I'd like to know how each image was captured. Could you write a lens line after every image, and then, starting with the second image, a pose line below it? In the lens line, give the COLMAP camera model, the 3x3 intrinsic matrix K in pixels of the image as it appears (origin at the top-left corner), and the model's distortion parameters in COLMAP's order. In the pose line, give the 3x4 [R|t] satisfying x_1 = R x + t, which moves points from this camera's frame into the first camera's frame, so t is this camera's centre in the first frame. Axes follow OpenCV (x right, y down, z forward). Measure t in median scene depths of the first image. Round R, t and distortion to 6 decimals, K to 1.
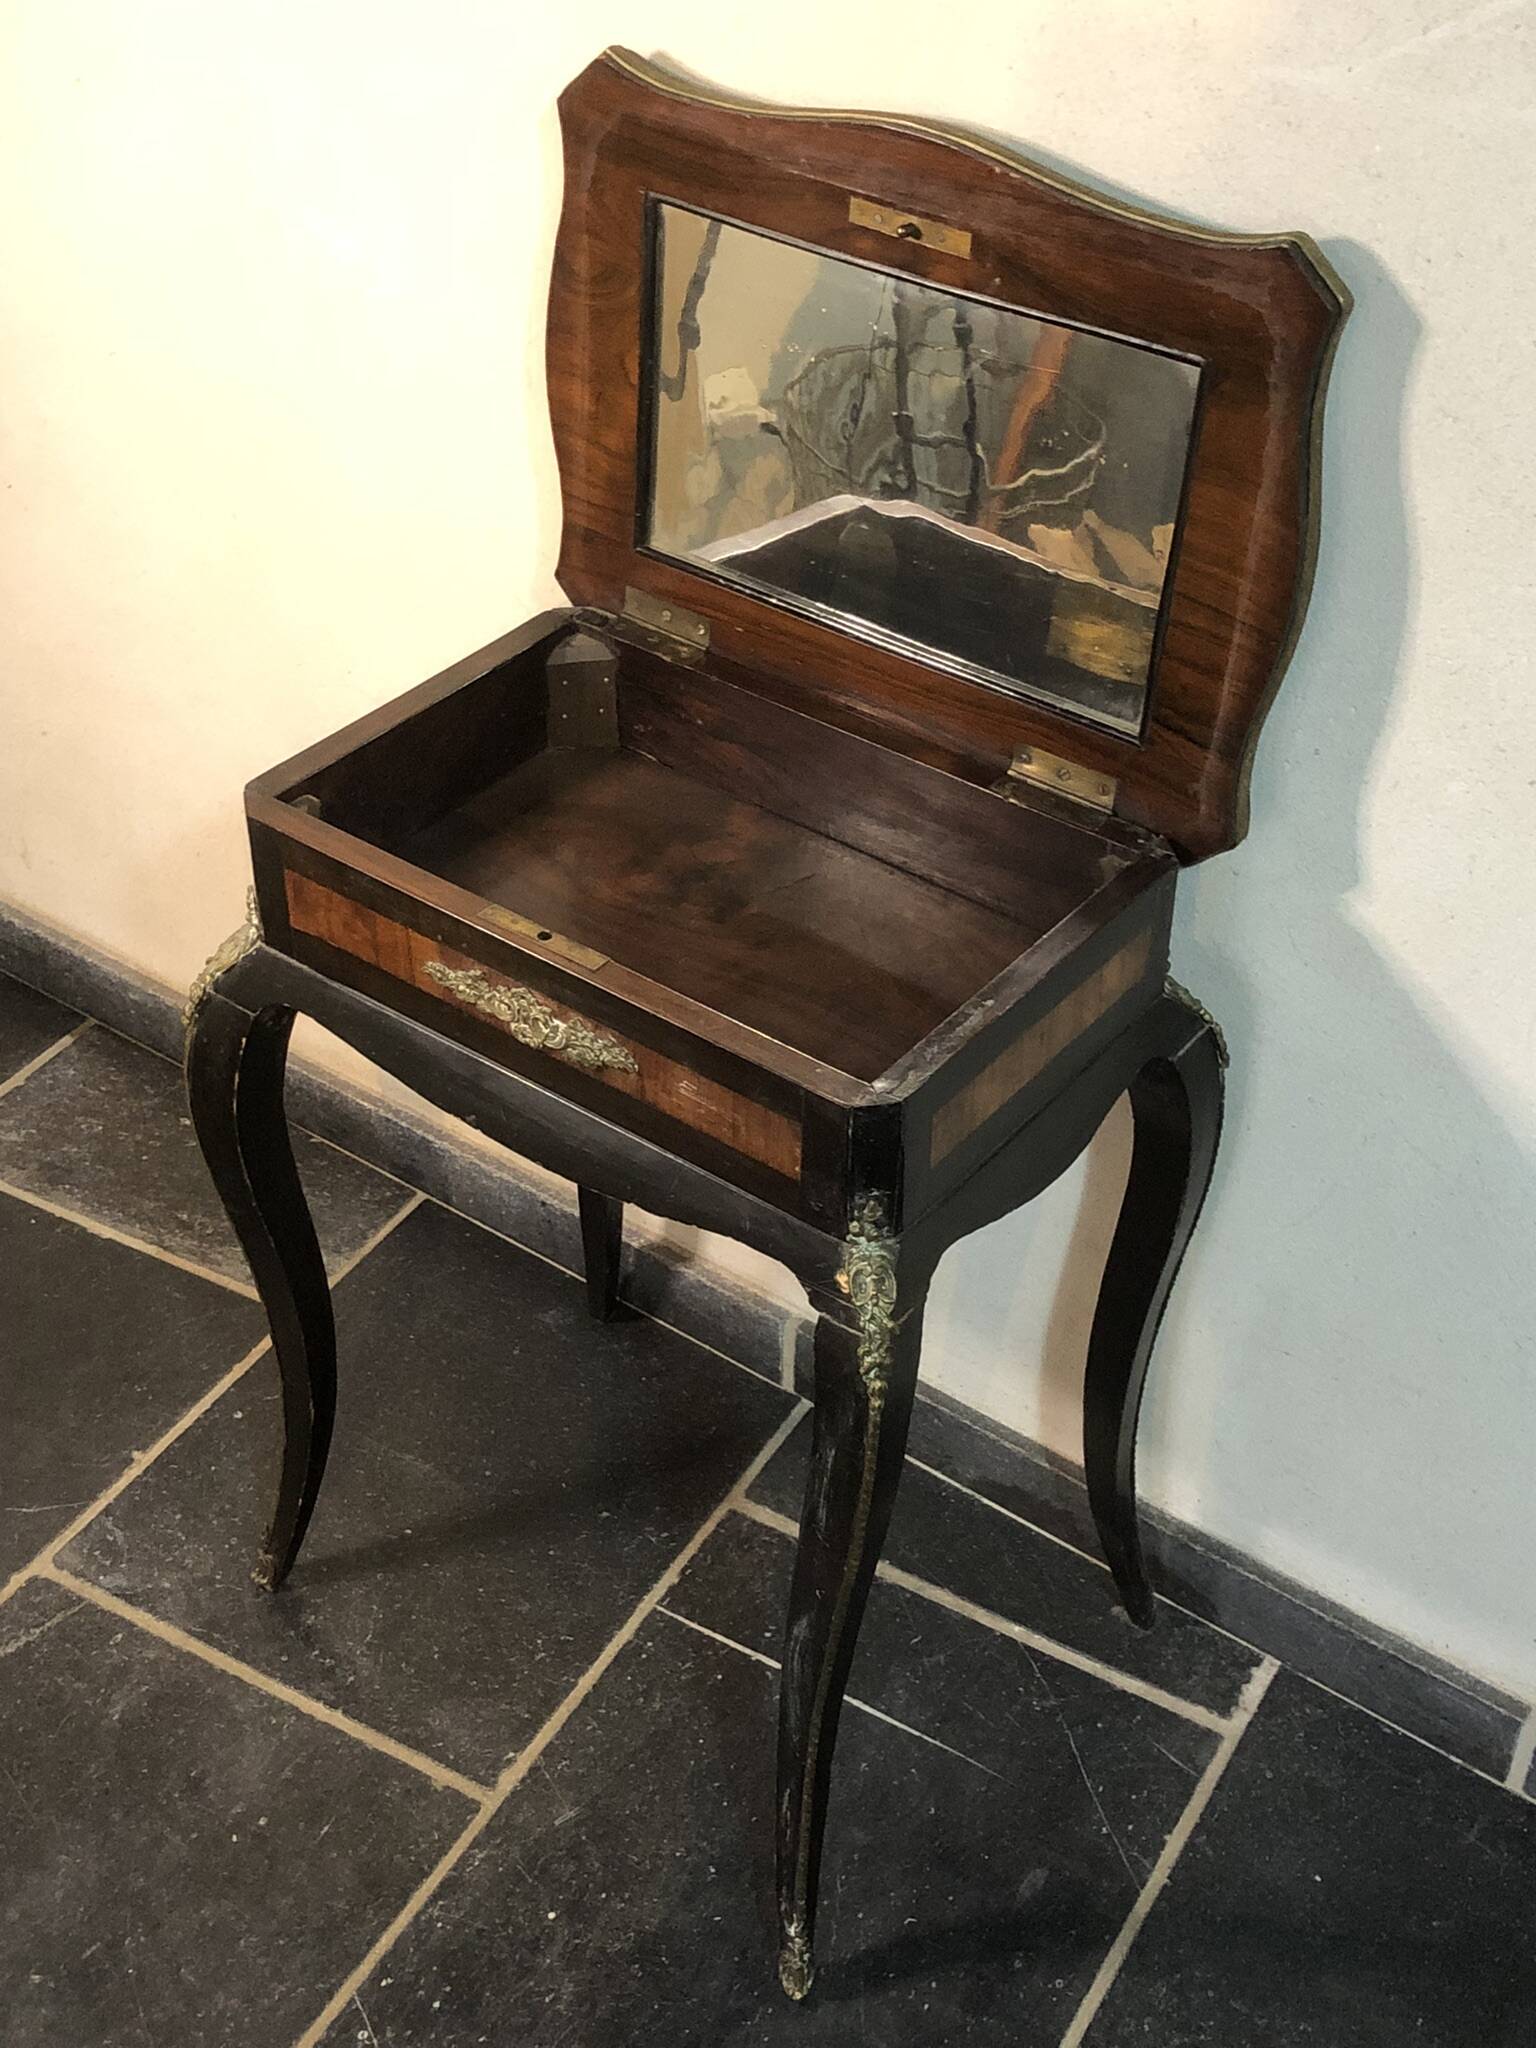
lens RADIAL K [[2633.2, 0, 770.6], [0, 2633.2, 1010.0], [0, 0, 1]] dist [0.029391, 0.000000]
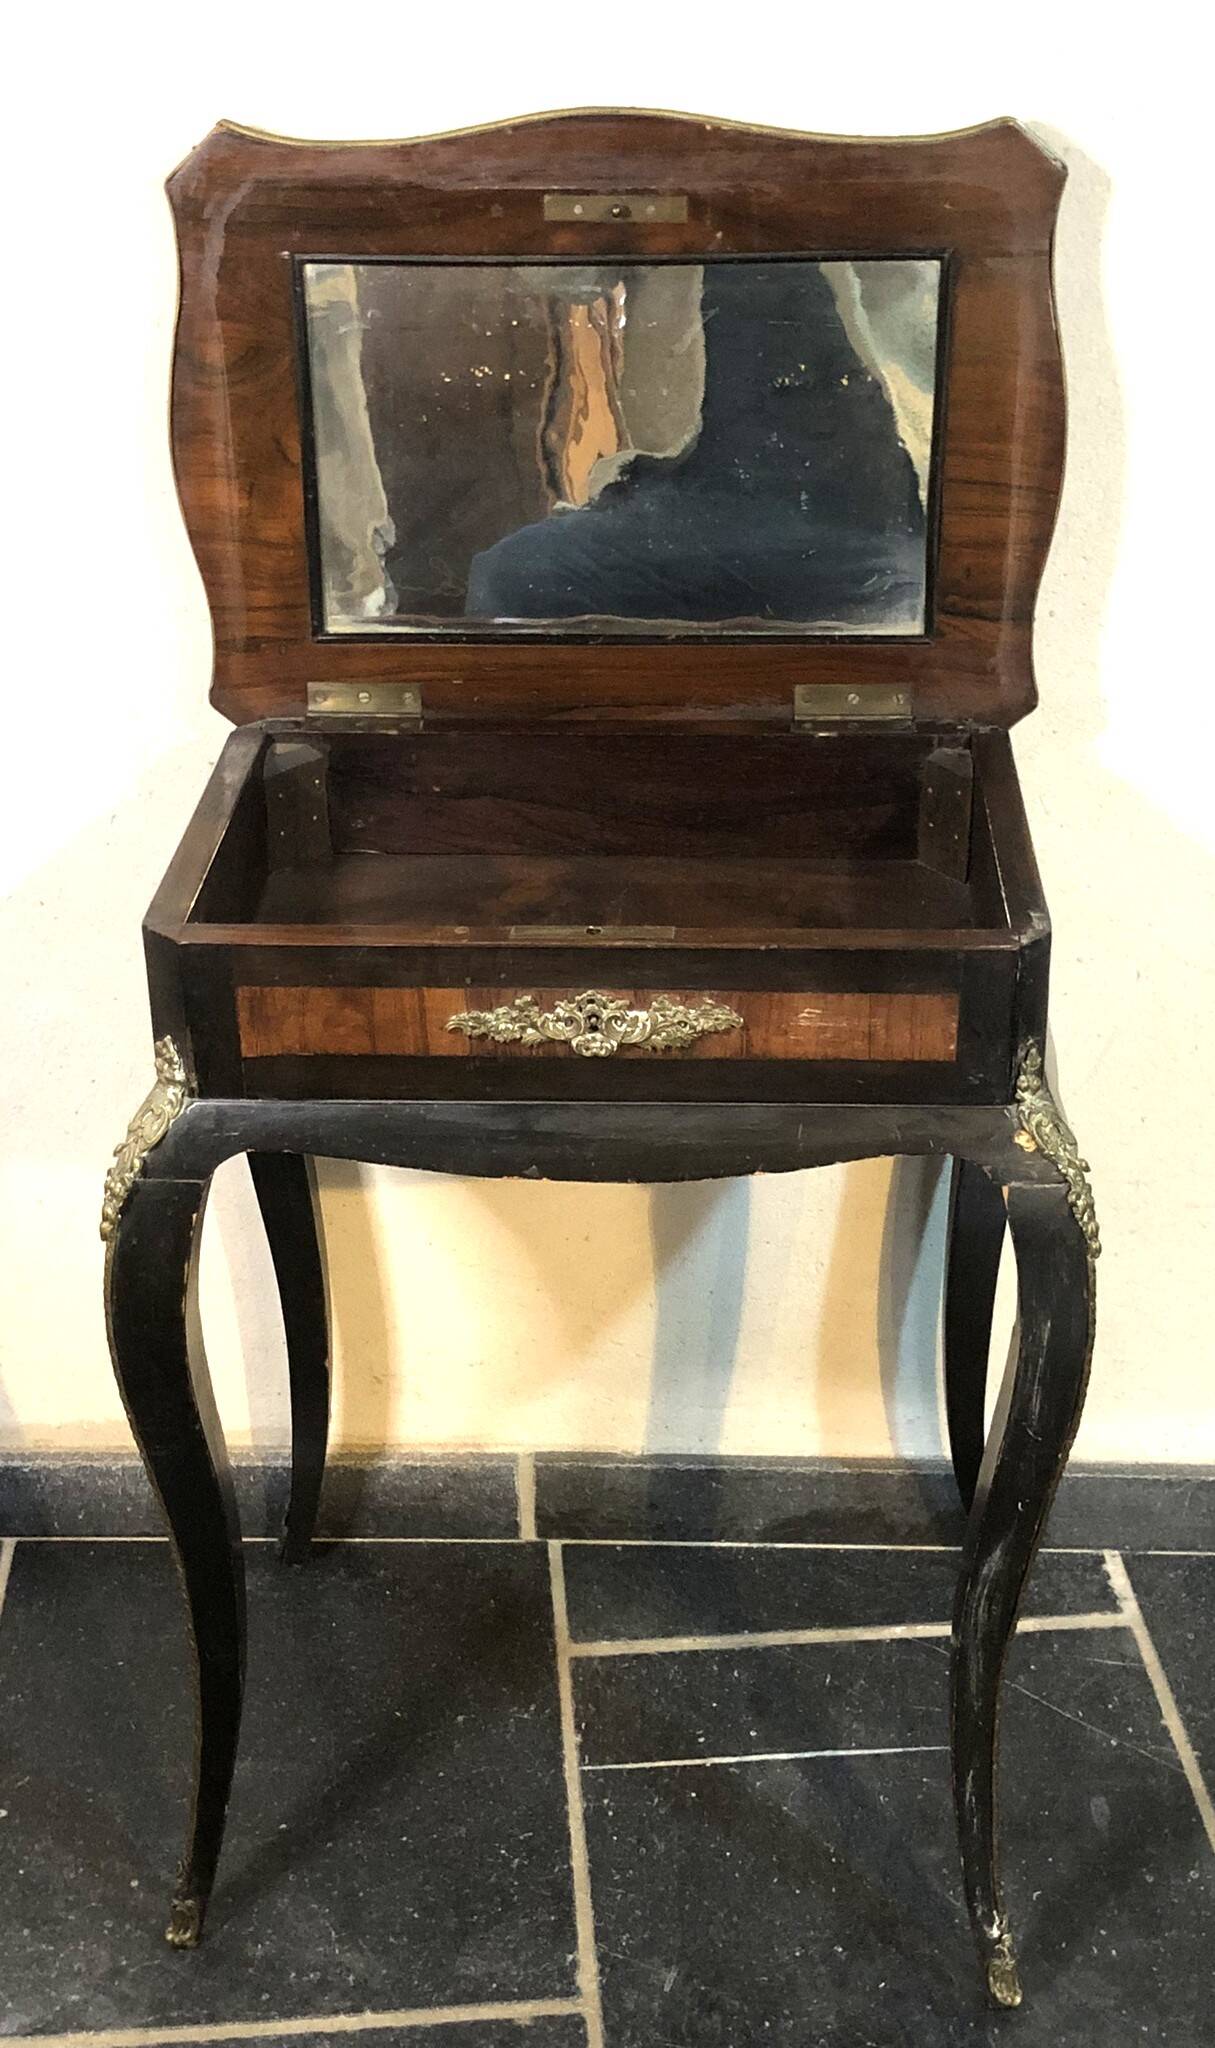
lens RADIAL K [[2635.7, 0, 576.6], [0, 2635.7, 1001.3], [0, 0, 1]] dist [0.002721, 0.000000]
pose [[0.831695, -0.288838, 0.474189, -0.458039], [0.366134, 0.927345, -0.077310, 0.055504], [-0.417407, 0.237916, 0.877022, 0.149174]]
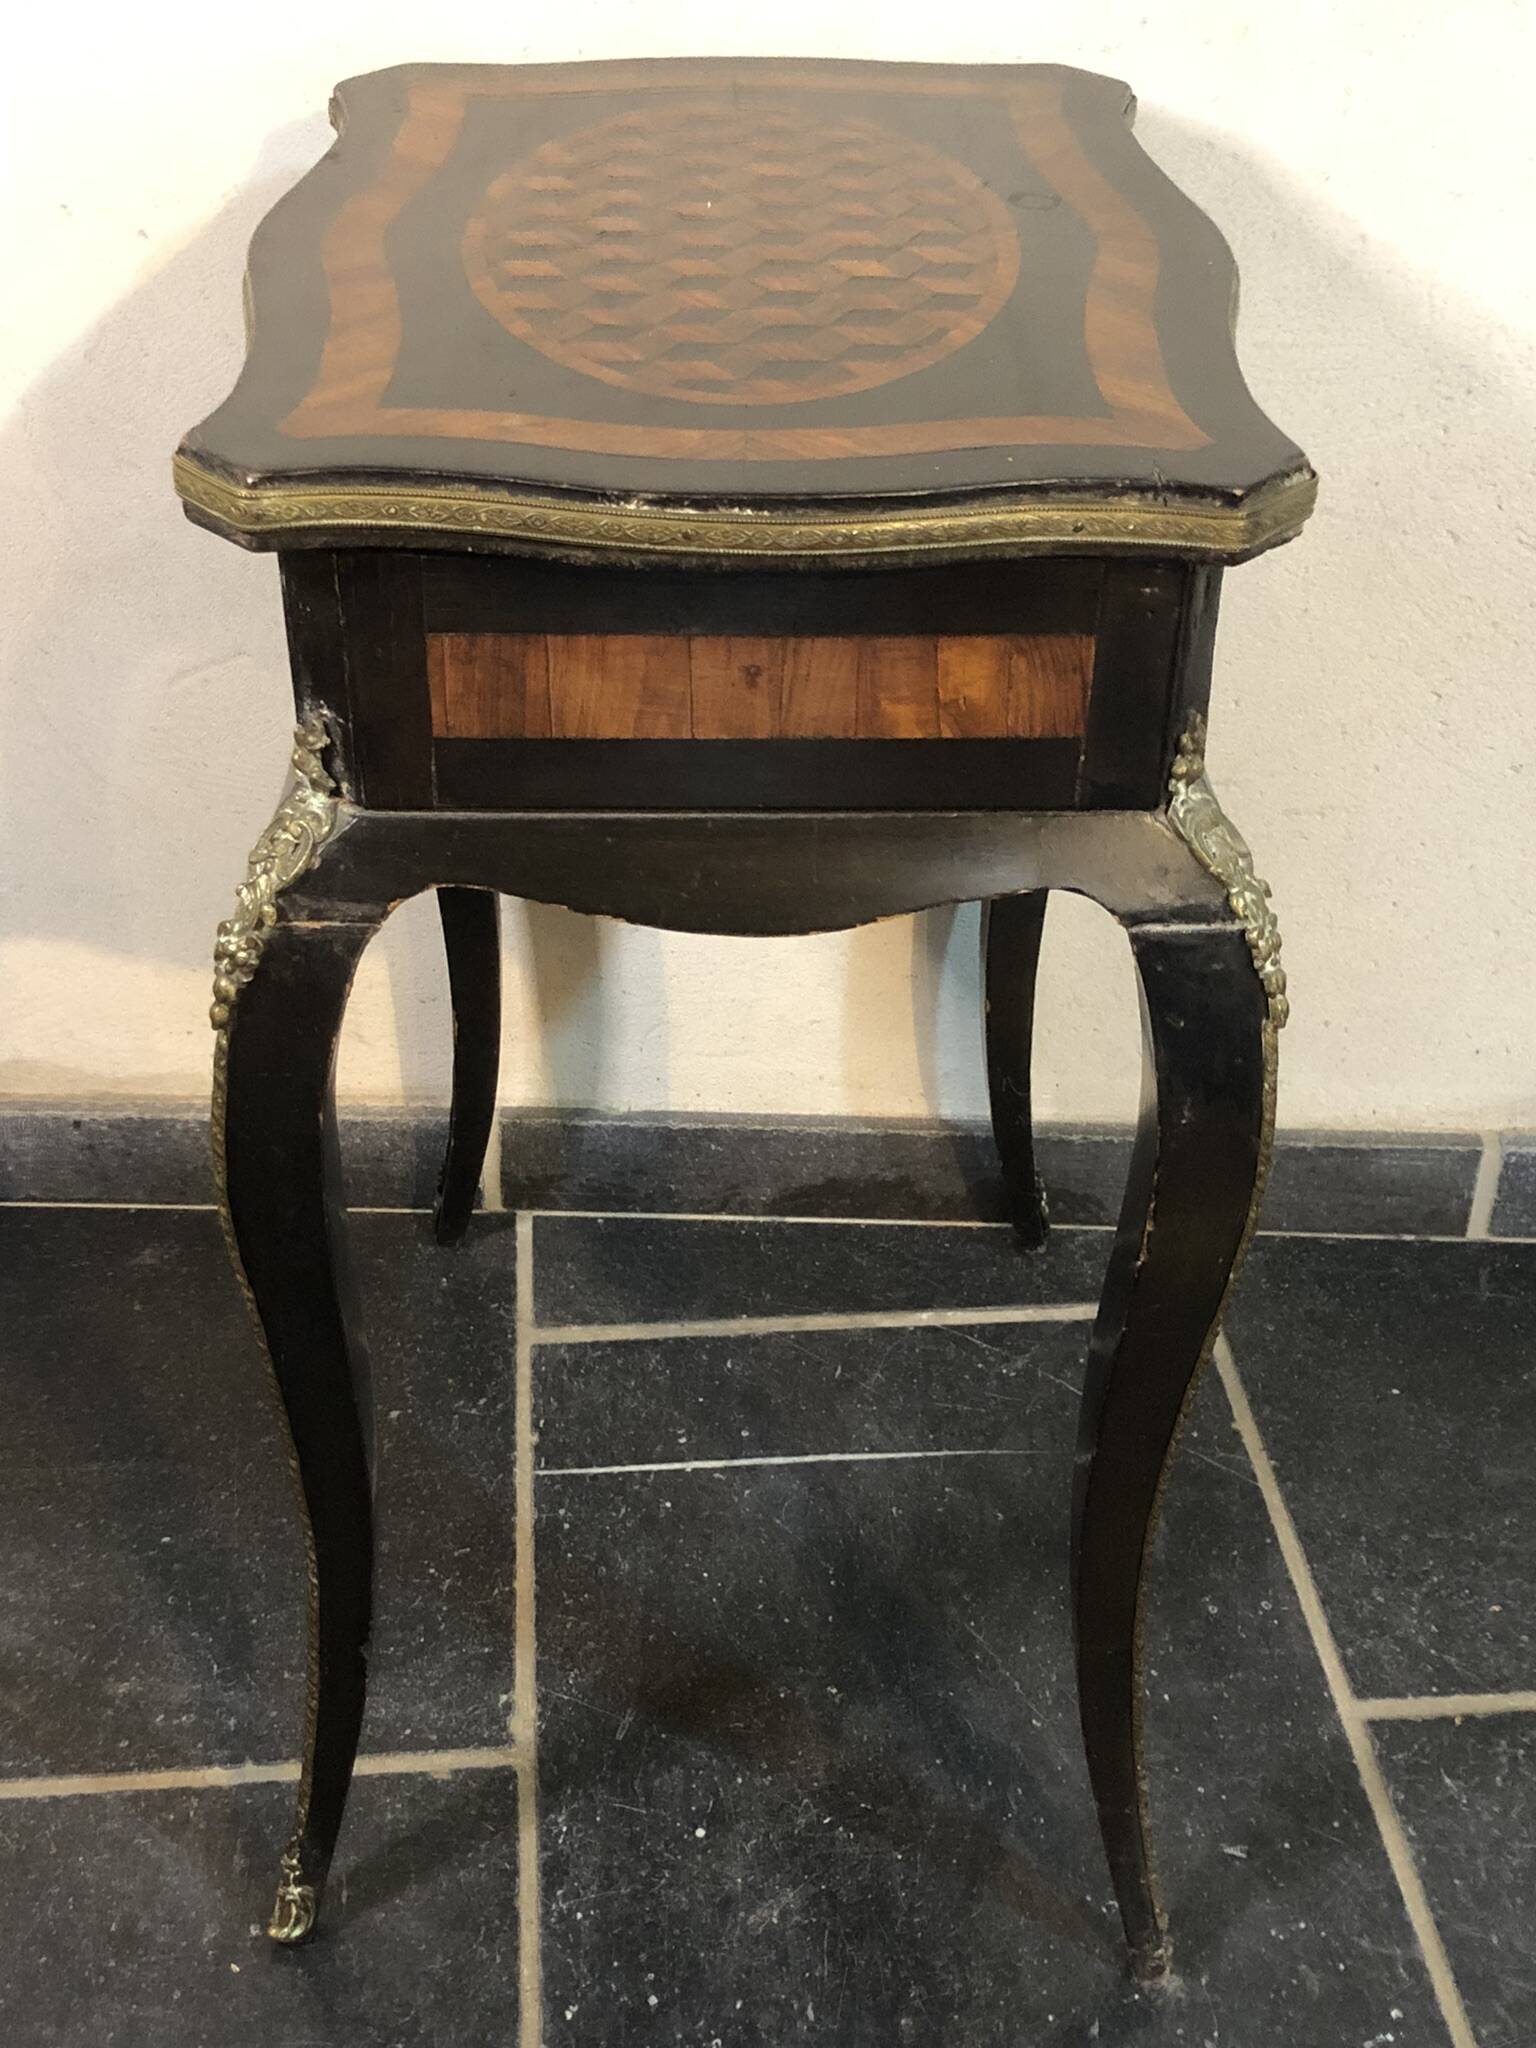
lens RADIAL K [[2633.2, 0, 755.9], [0, 2633.2, 961.4], [0, 0, 1]] dist [0.029391, 0.000000]
pose [[0.822147, -0.313848, 0.474946, -0.347900], [0.351964, 0.935968, 0.009234, 0.117411], [-0.447432, 0.159573, 0.879967, 0.315638]]
